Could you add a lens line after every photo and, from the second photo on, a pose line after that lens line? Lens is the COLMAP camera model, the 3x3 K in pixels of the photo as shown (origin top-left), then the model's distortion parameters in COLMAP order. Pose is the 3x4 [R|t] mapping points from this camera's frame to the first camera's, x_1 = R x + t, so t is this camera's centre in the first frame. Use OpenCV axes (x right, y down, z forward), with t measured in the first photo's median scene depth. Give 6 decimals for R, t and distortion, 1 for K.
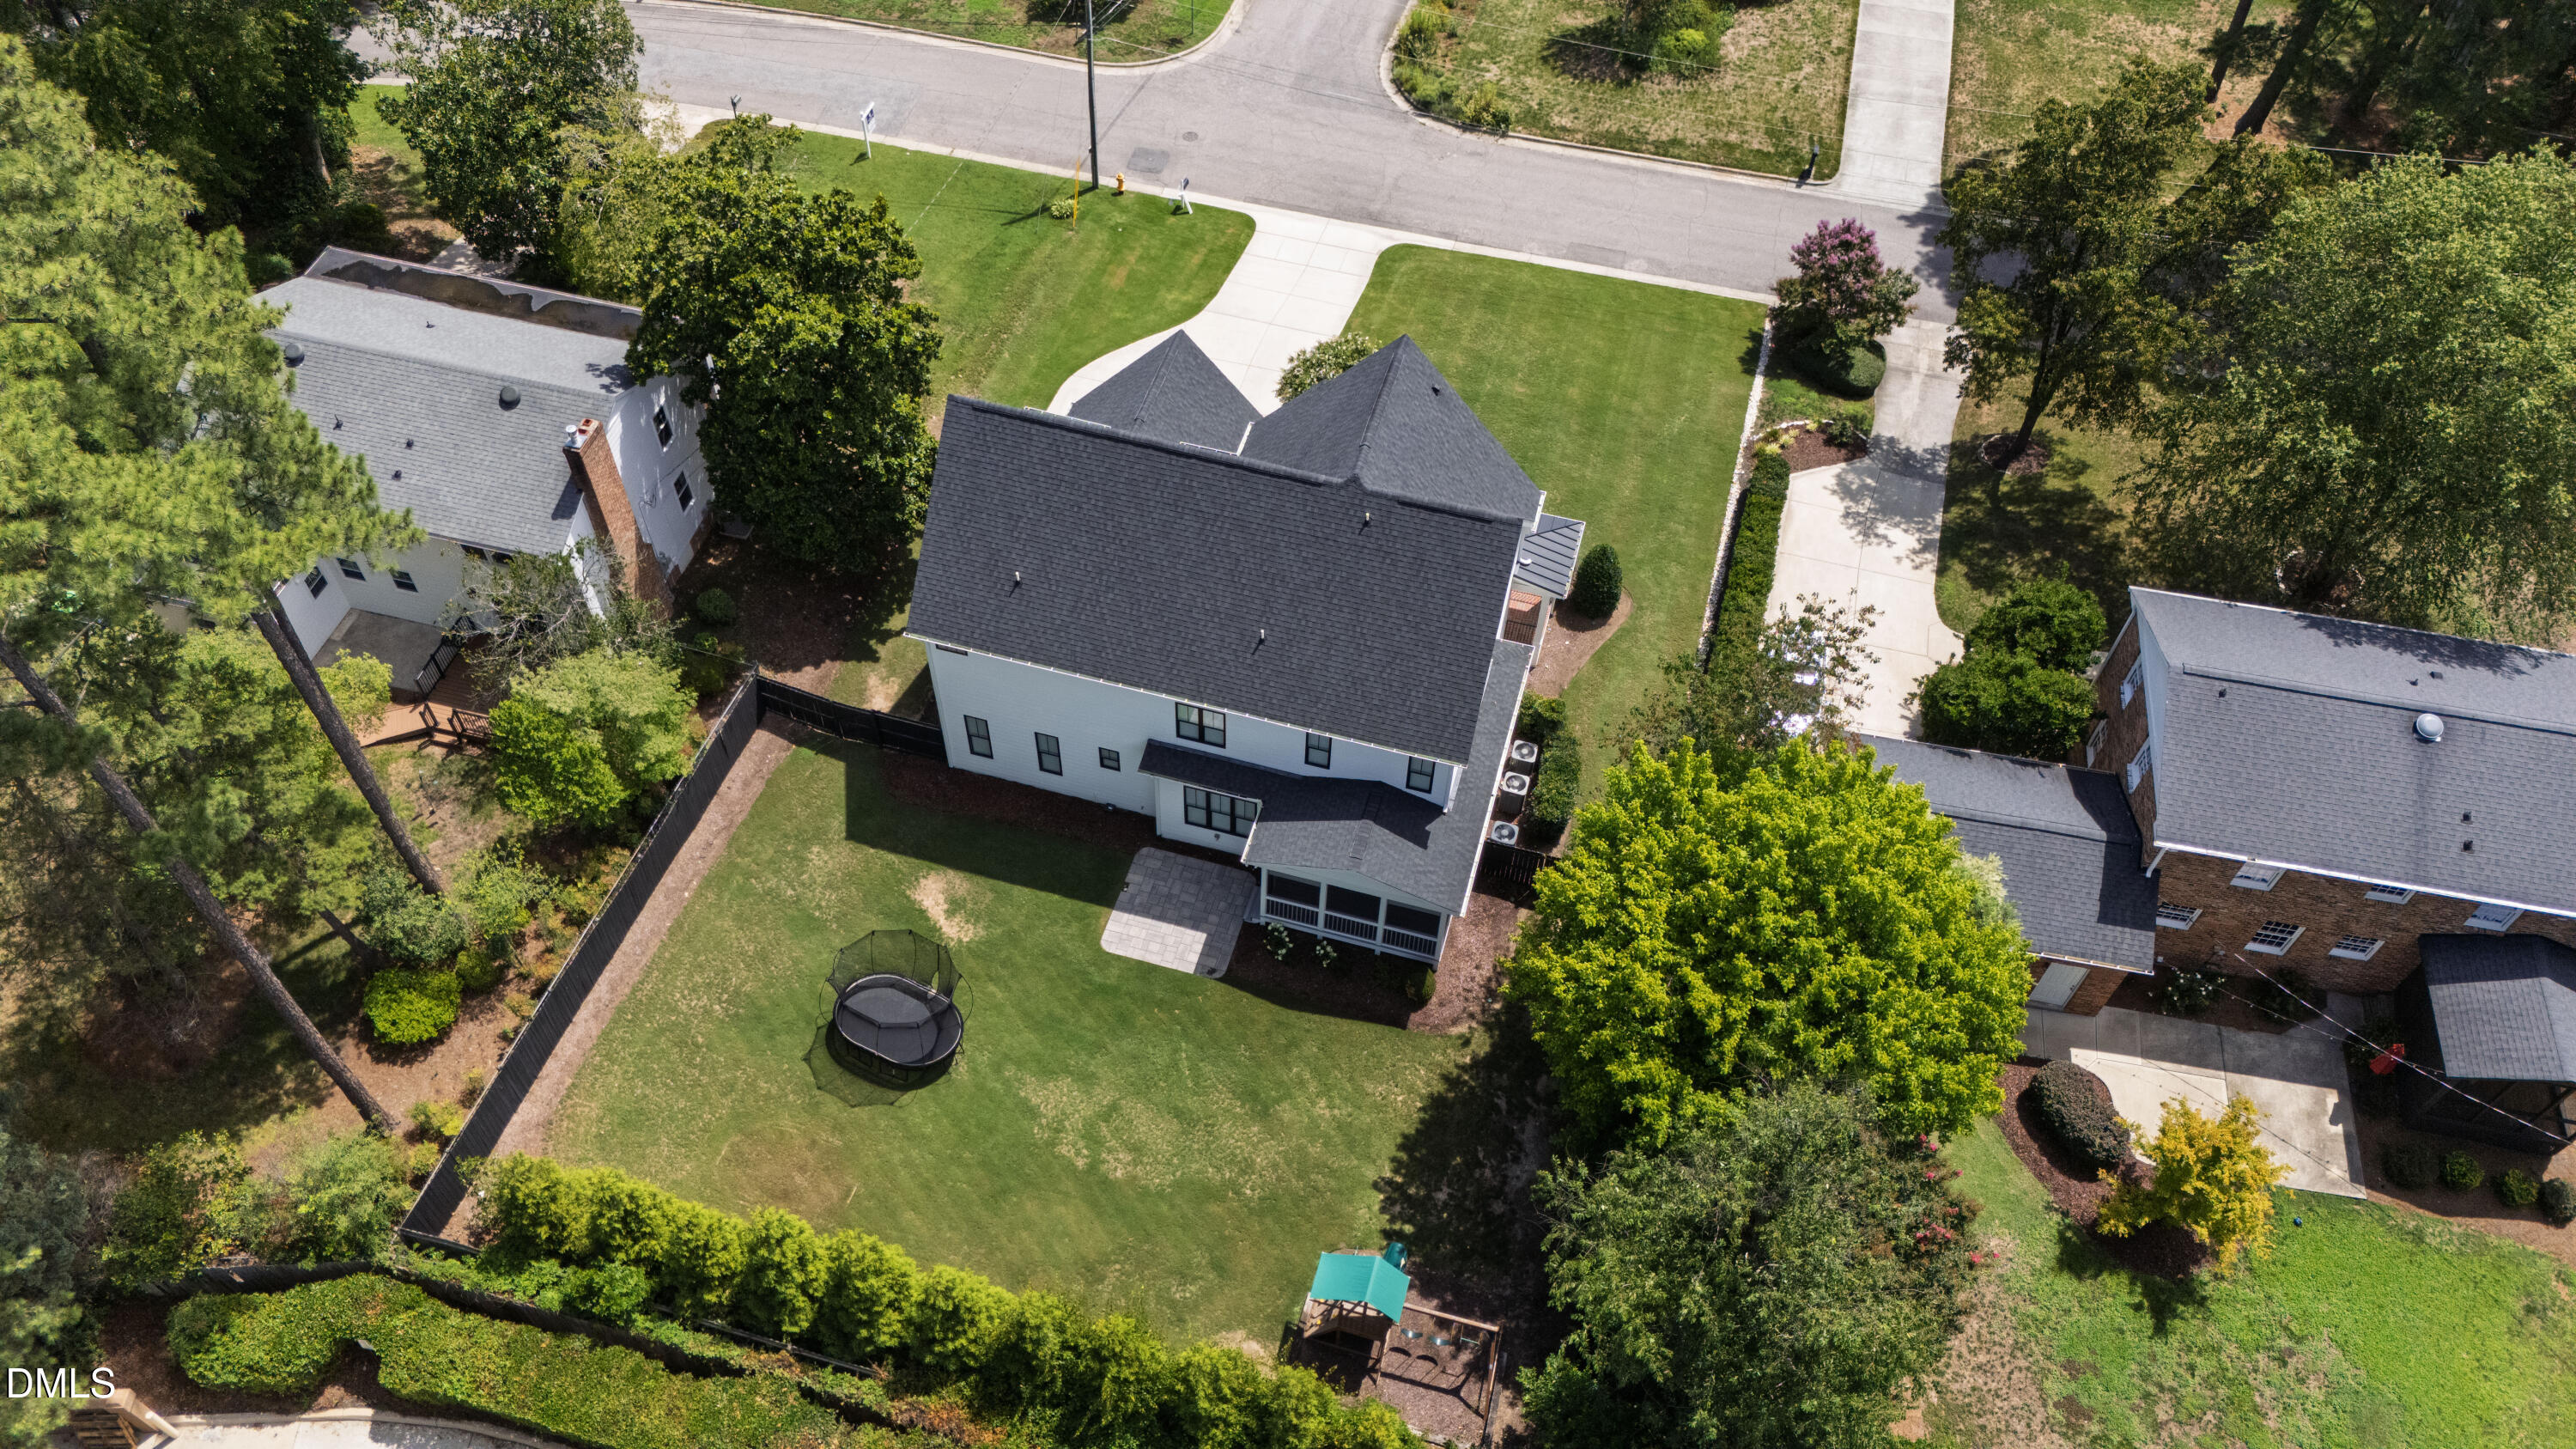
lens RADIAL K [[1892.5, 0, 1288.0], [0, 1892.5, 724.5], [0, 0, 1]] dist [0.106178, -0.118180]
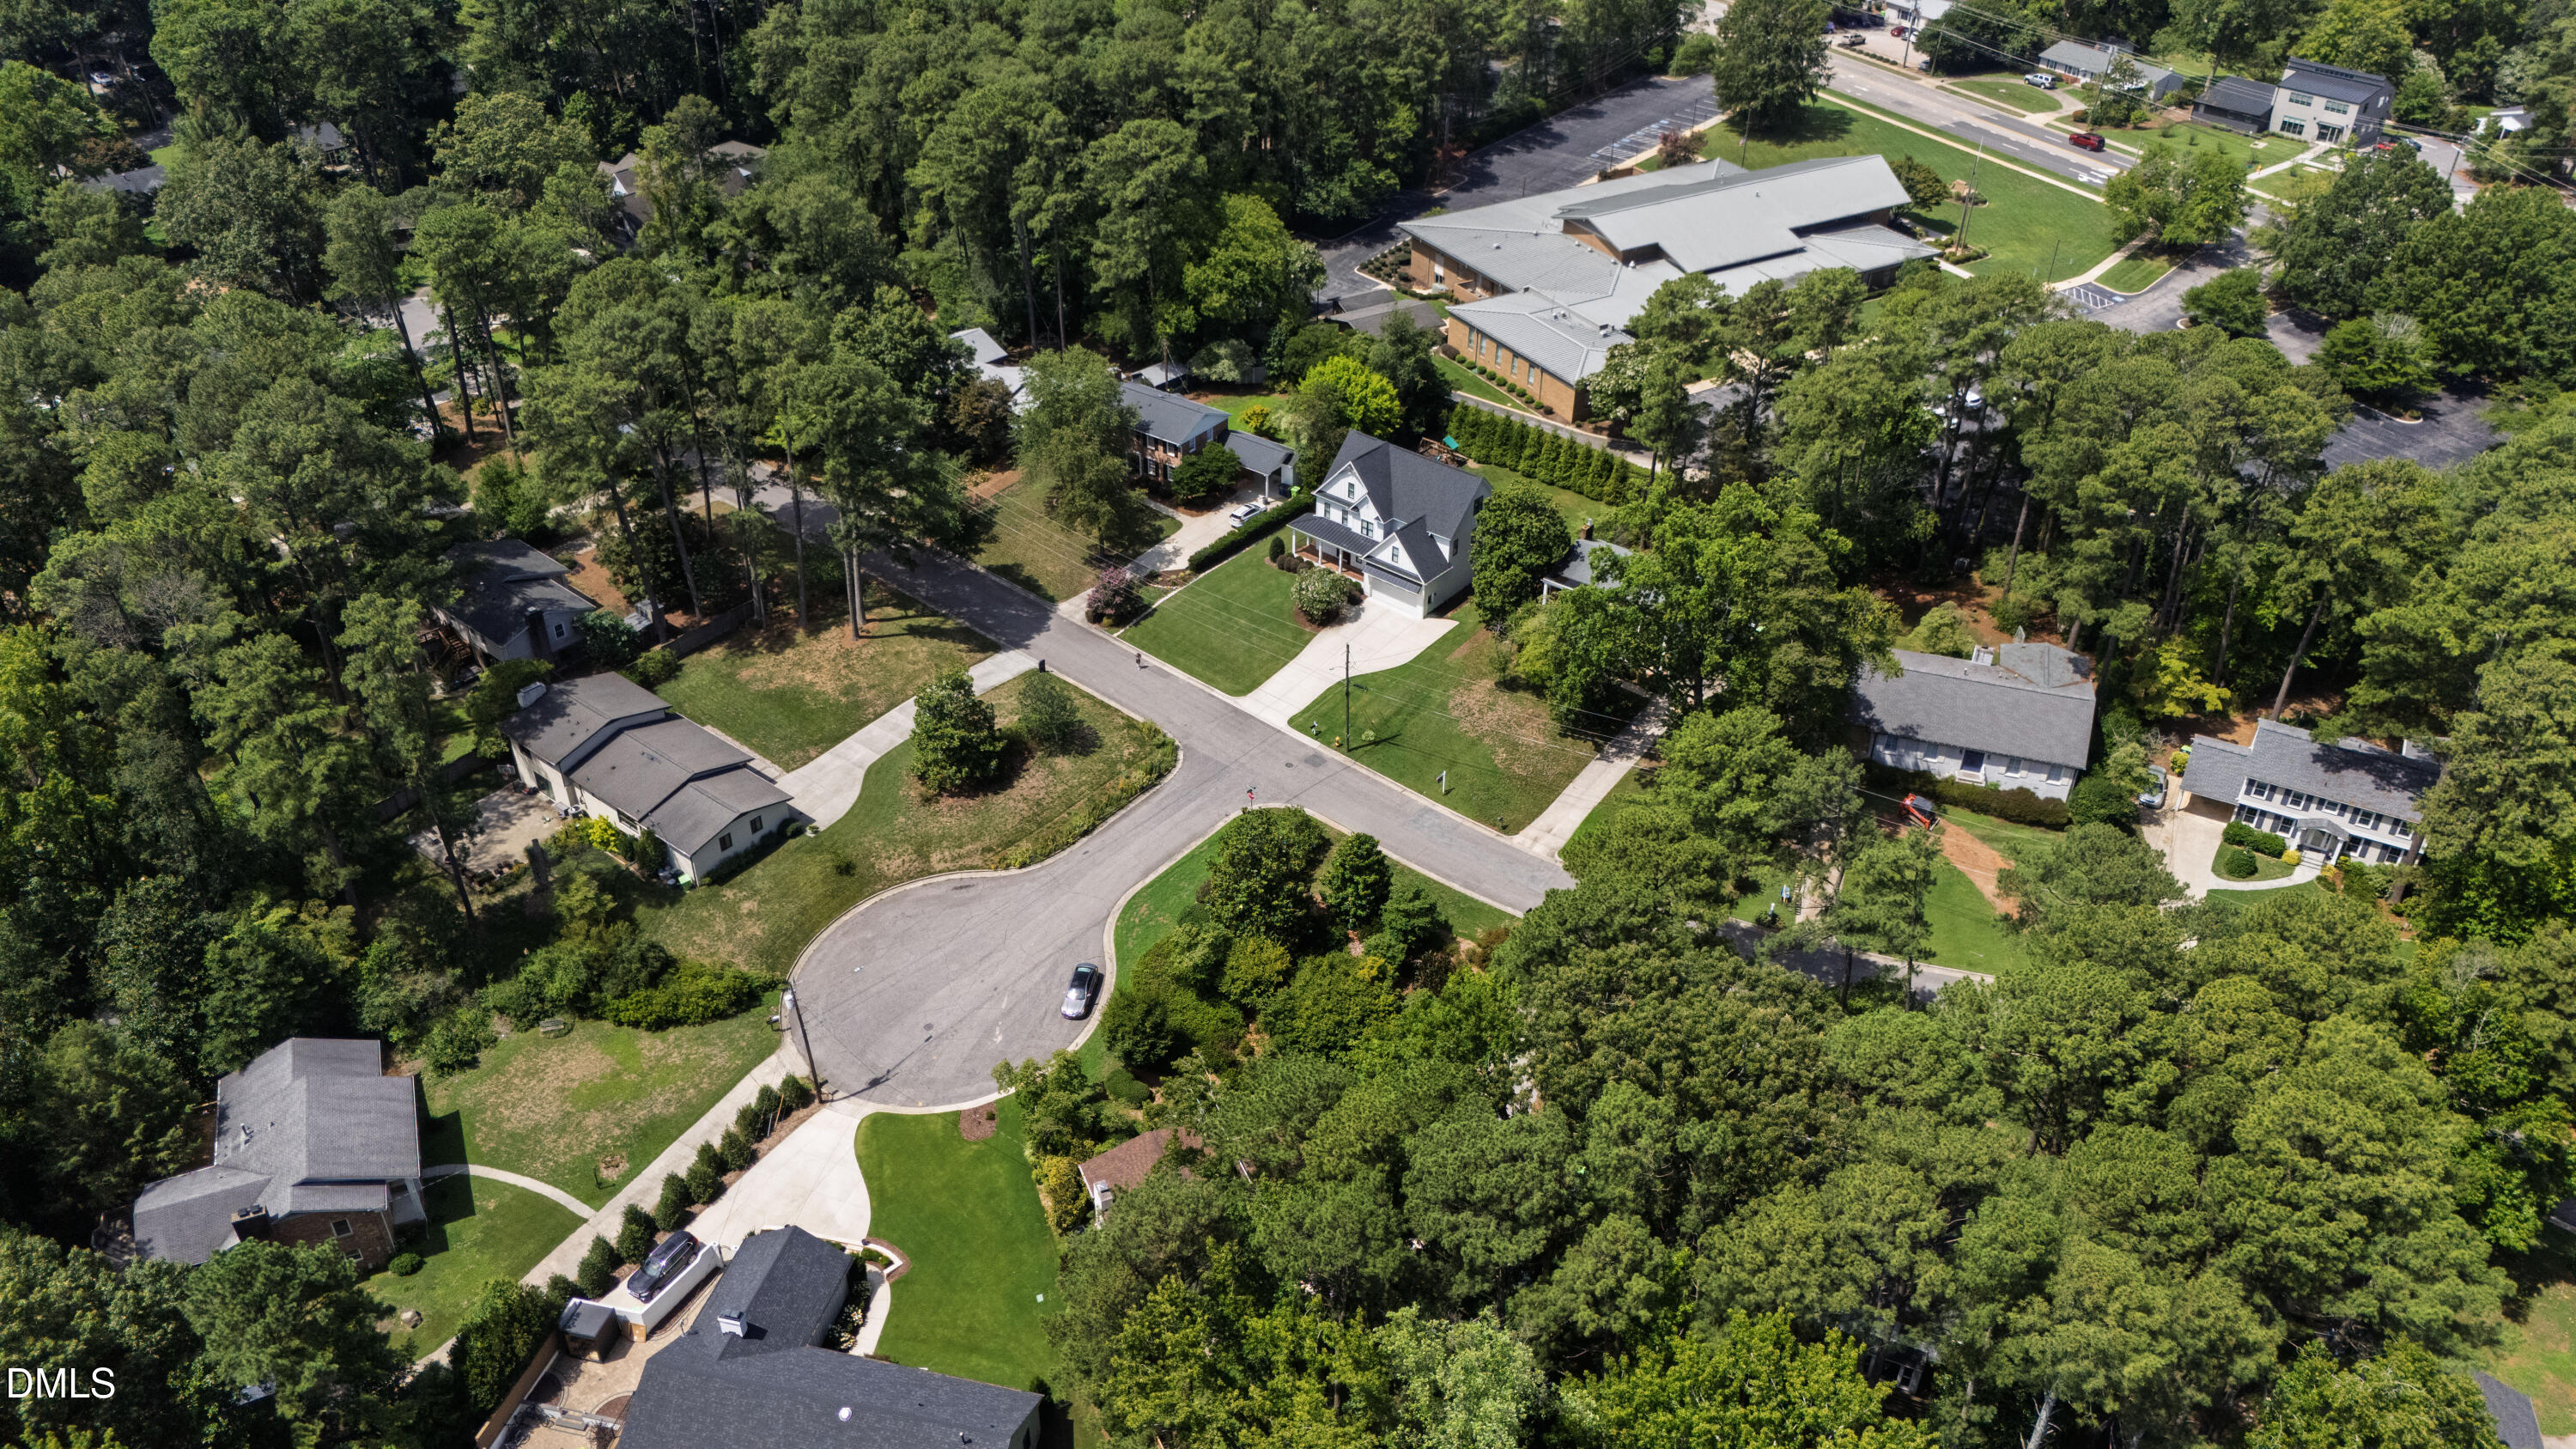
lens RADIAL K [[1895.6, 0, 1288.0], [0, 1895.6, 724.5], [0, 0, 1]] dist [0.137239, -0.243141]
pose [[-0.909791, -0.262478, 0.321537, -1.055300], [0.305138, 0.102190, 0.946809, -3.416872], [-0.281374, 0.959512, -0.012880, 1.533082]]
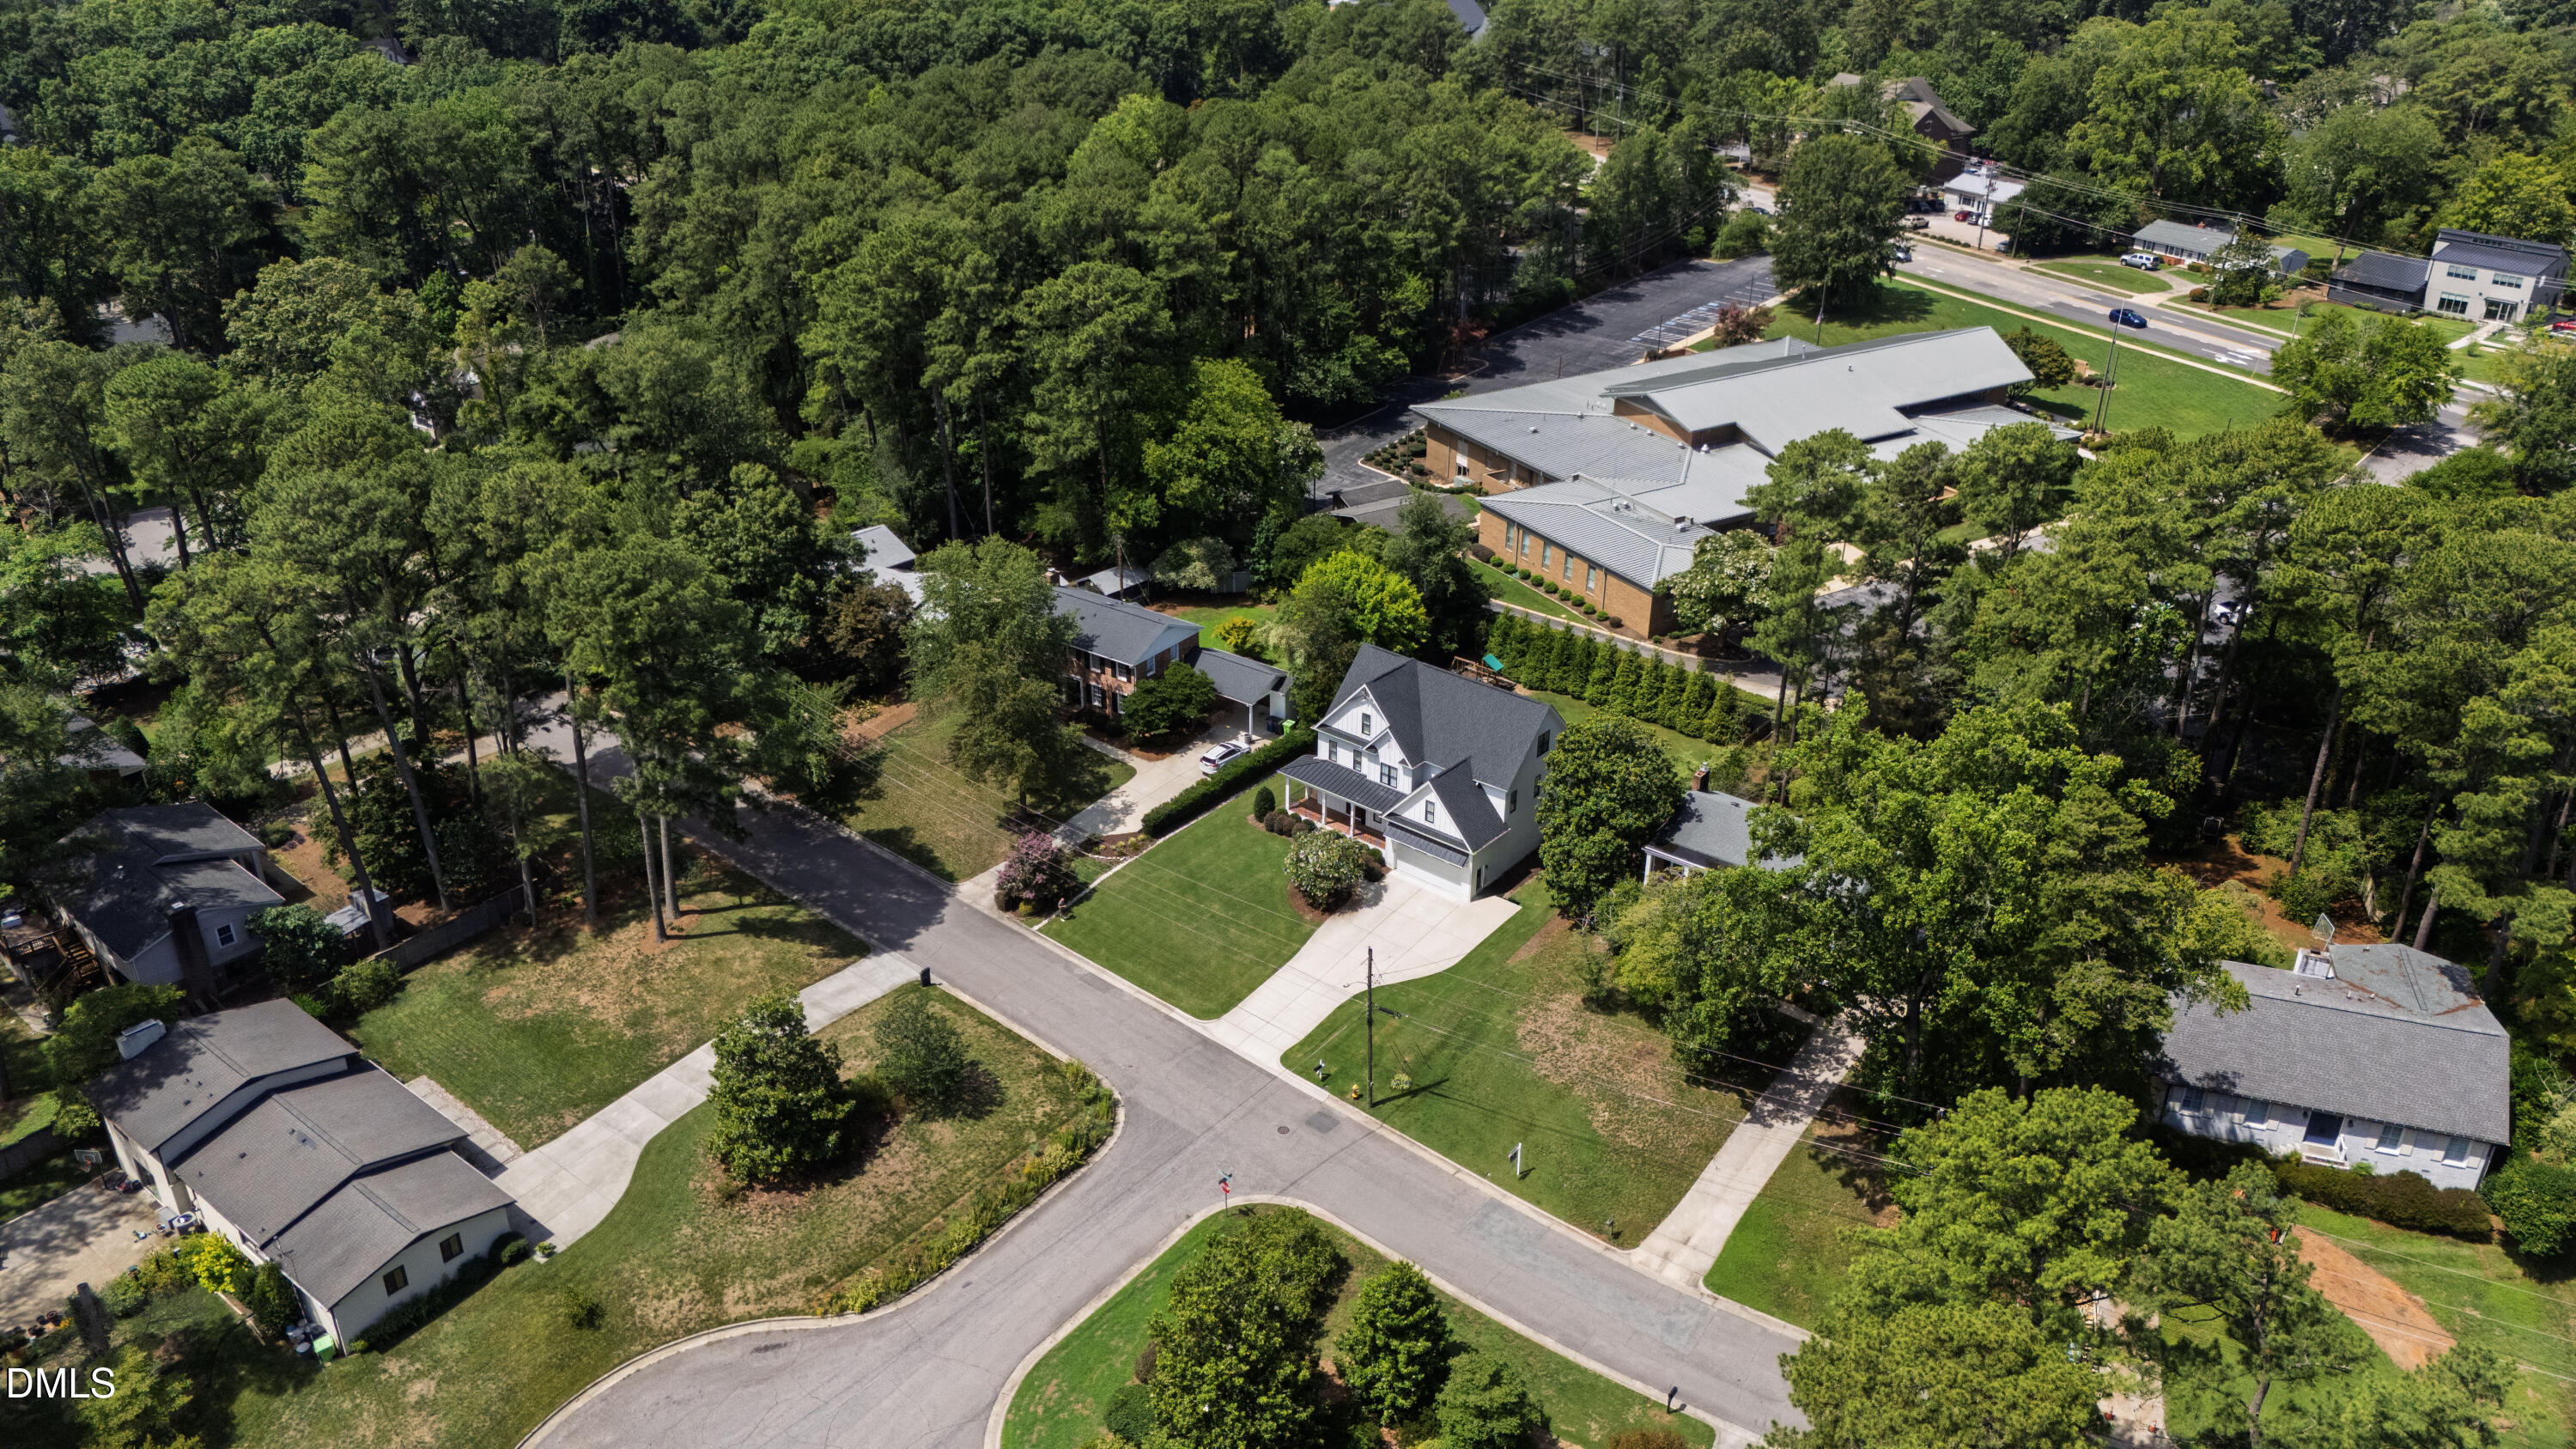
lens RADIAL K [[1895.6, 0, 1288.0], [0, 1895.6, 724.5], [0, 0, 1]] dist [0.137239, -0.243141]
pose [[-0.913087, -0.214202, 0.346973, -0.710816], [0.300929, 0.220220, 0.927871, -2.505106], [-0.275162, 0.951641, -0.136620, 1.418407]]
